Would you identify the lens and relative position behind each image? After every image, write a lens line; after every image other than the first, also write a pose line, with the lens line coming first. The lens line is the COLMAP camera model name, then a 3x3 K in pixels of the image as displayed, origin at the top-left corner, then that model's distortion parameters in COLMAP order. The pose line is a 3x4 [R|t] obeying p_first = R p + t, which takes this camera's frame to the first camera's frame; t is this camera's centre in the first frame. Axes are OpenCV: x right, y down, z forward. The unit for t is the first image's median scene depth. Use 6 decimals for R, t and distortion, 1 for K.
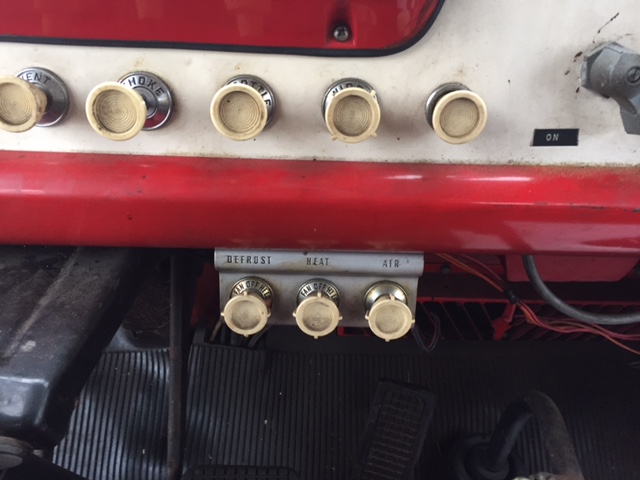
lens RADIAL K [[541.2, 0, 320.9], [0, 541.2, 242.6], [0, 0, 1]] dist [0.033082, -0.018342]
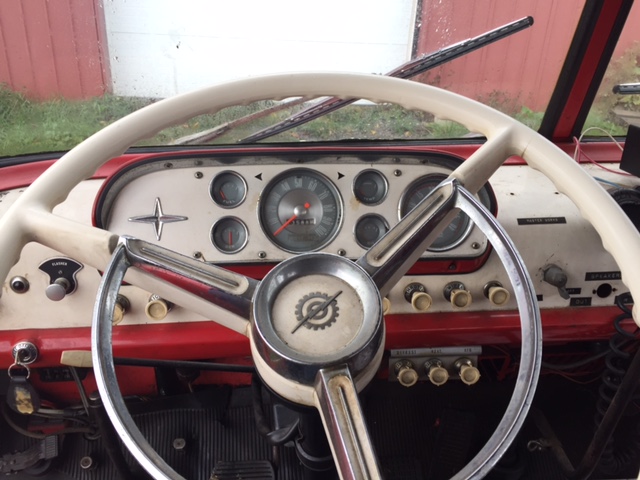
lens RADIAL K [[541.2, 0, 318.9], [0, 541.2, 241.4], [0, 0, 1]] dist [0.033082, -0.018342]
pose [[0.996264, -0.049347, 0.070877, -0.638673], [0.055724, 0.994289, -0.091018, -0.245439], [-0.065981, 0.094628, 0.993324, -1.283427]]
